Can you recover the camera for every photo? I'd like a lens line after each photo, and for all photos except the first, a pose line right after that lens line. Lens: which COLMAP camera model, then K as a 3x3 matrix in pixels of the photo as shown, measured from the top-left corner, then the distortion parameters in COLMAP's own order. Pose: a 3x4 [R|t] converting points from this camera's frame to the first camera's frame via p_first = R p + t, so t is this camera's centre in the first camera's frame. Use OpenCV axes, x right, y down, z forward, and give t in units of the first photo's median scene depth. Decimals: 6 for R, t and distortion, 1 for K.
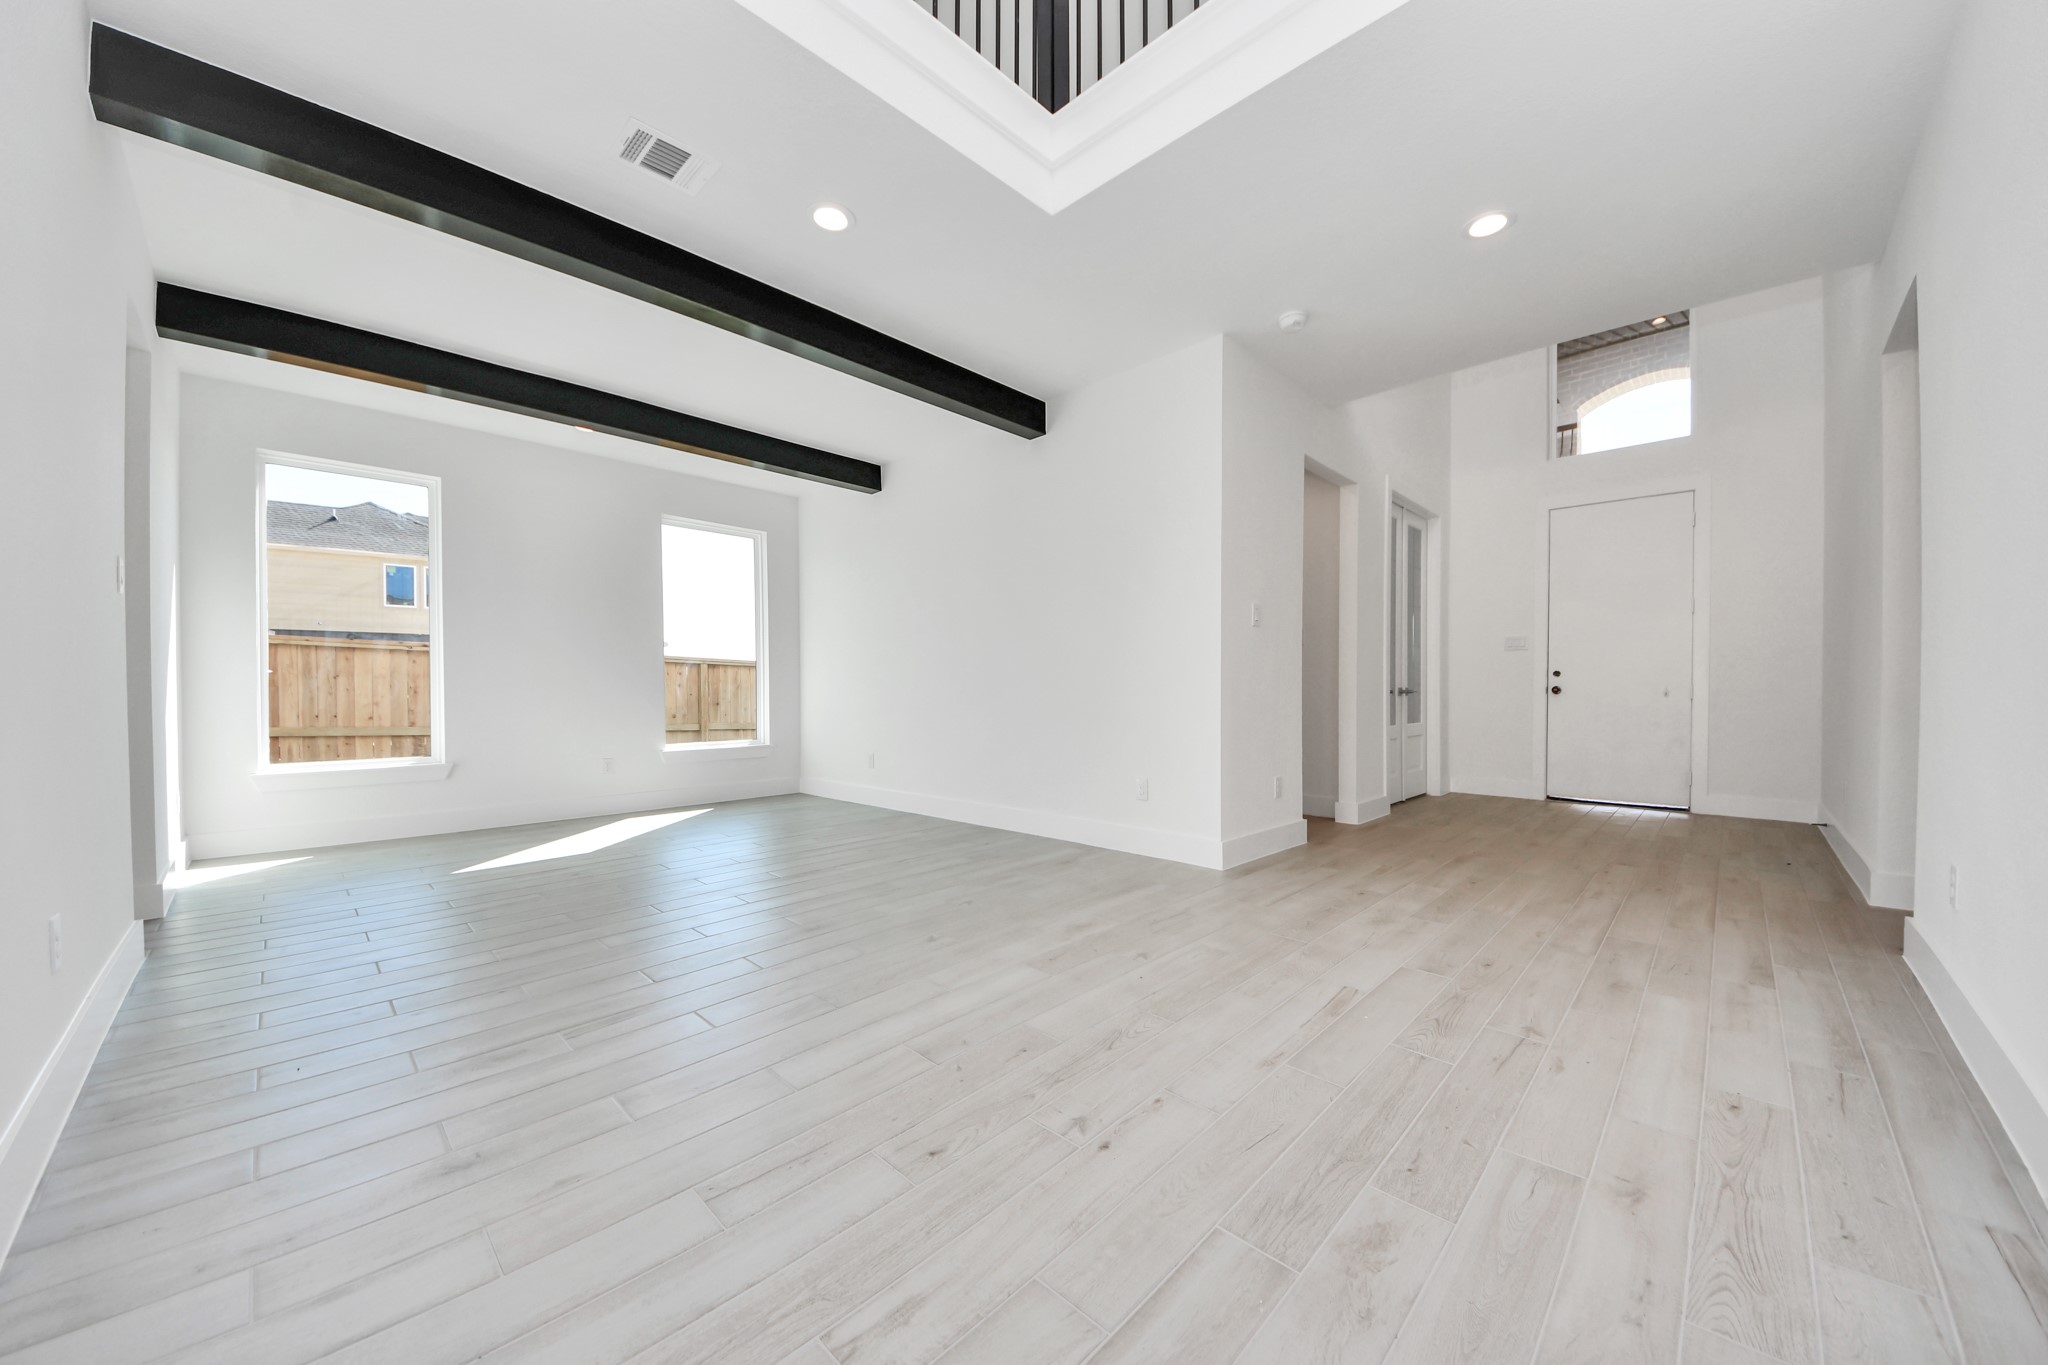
lens RADIAL K [[723.5, 0, 1016.9], [0, 723.5, 698.4], [0, 0, 1]] dist [0.027077, -0.020226]
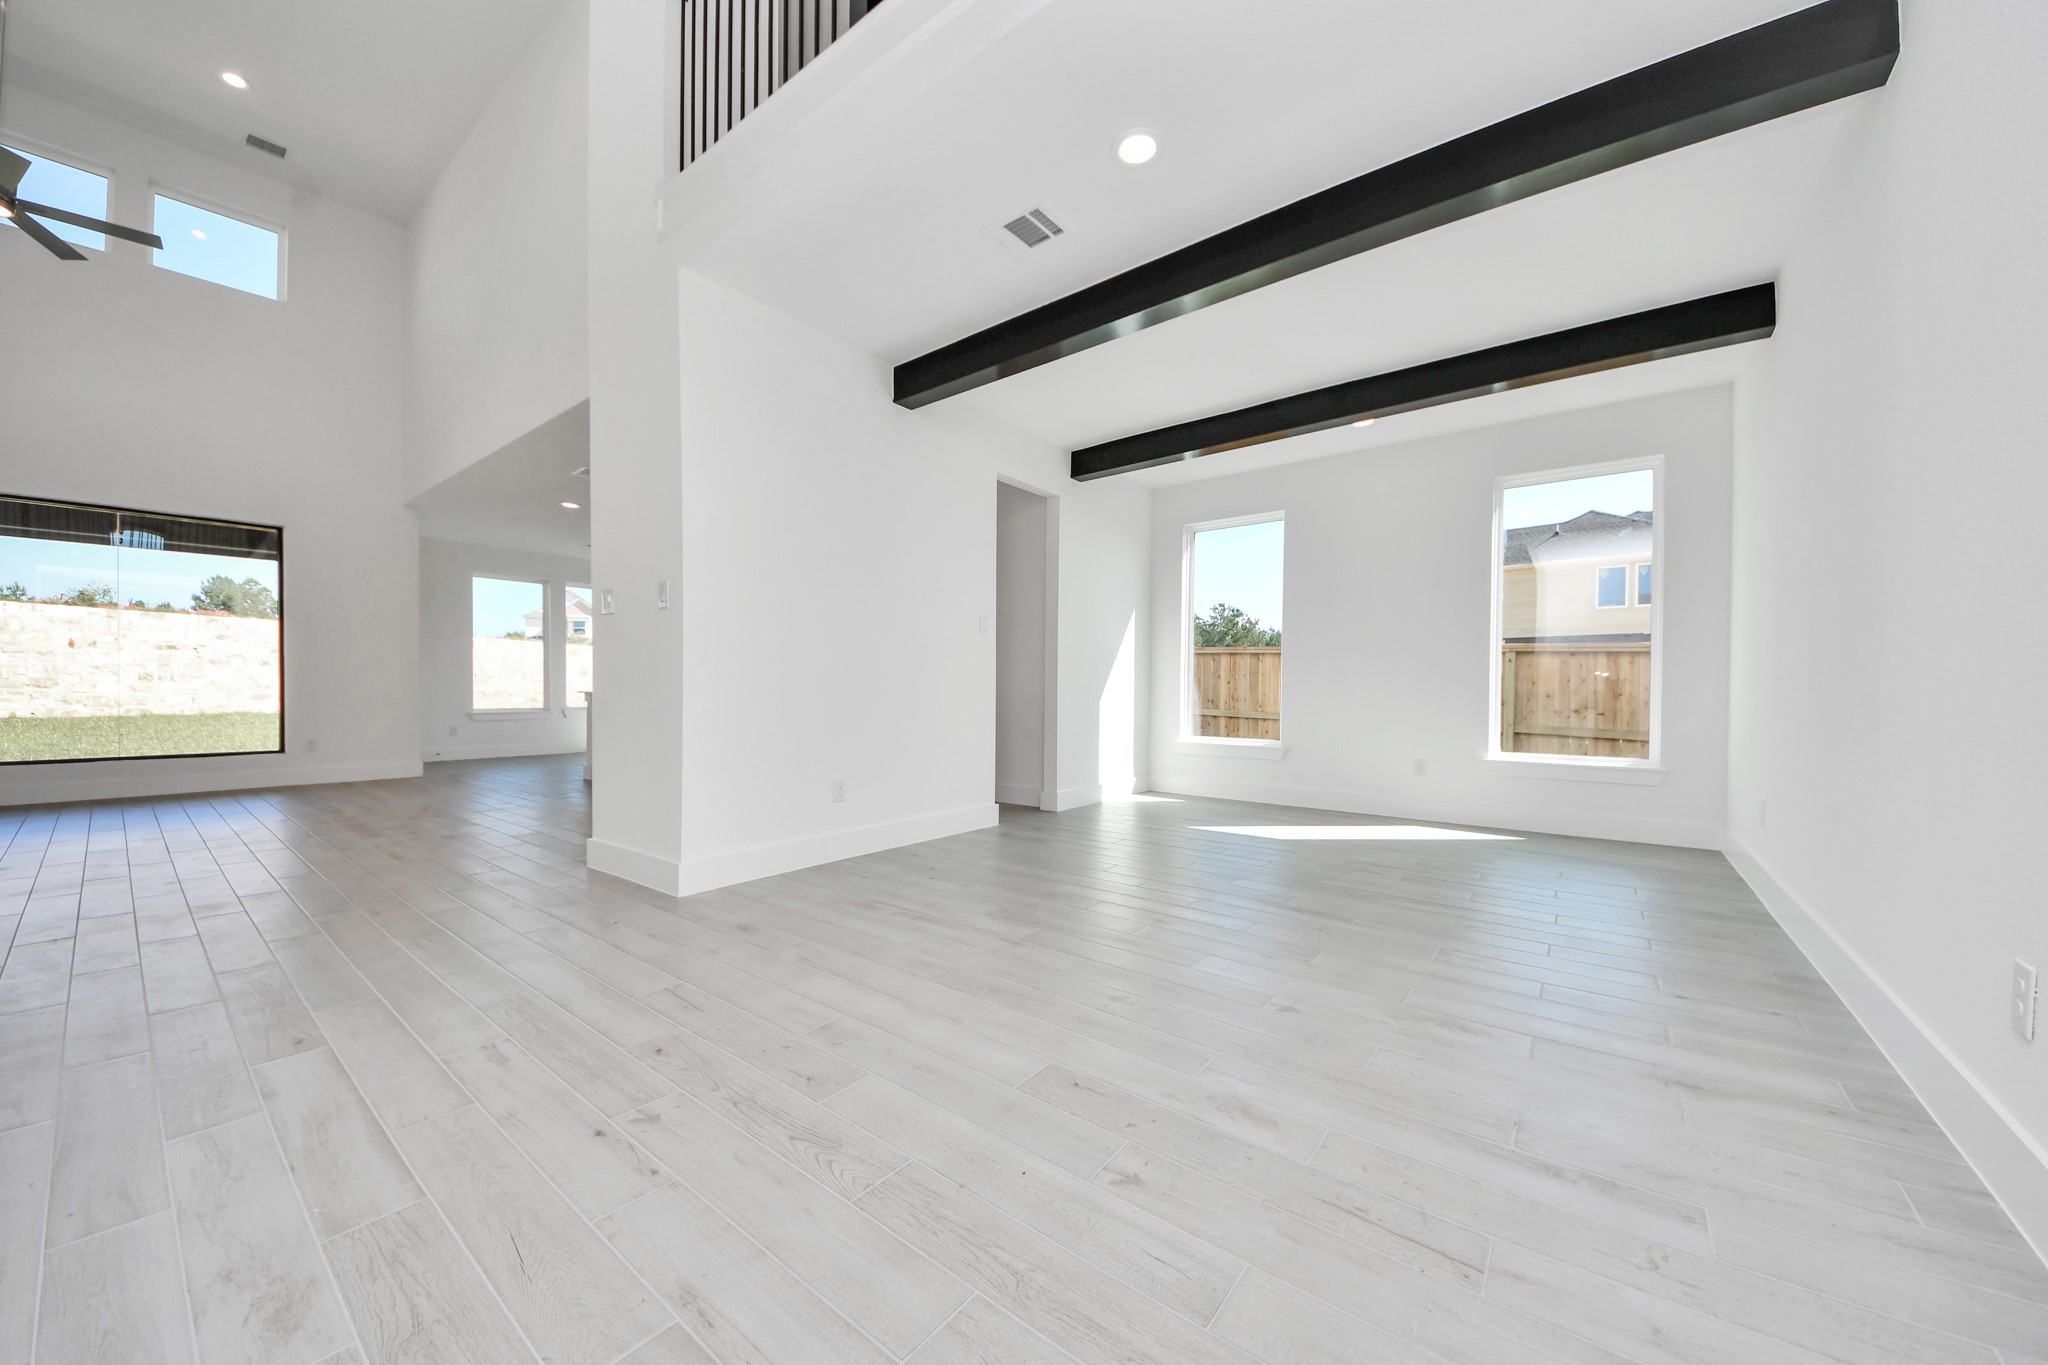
lens RADIAL K [[731.4, 0, 1028.9], [0, 731.4, 696.5], [0, 0, 1]] dist [0.009064, -0.009450]
pose [[0.108915, 0.014858, -0.993940, 0.607385], [-0.019907, 0.999720, 0.012763, -0.001792], [0.993852, 0.018396, 0.109180, 0.758268]]
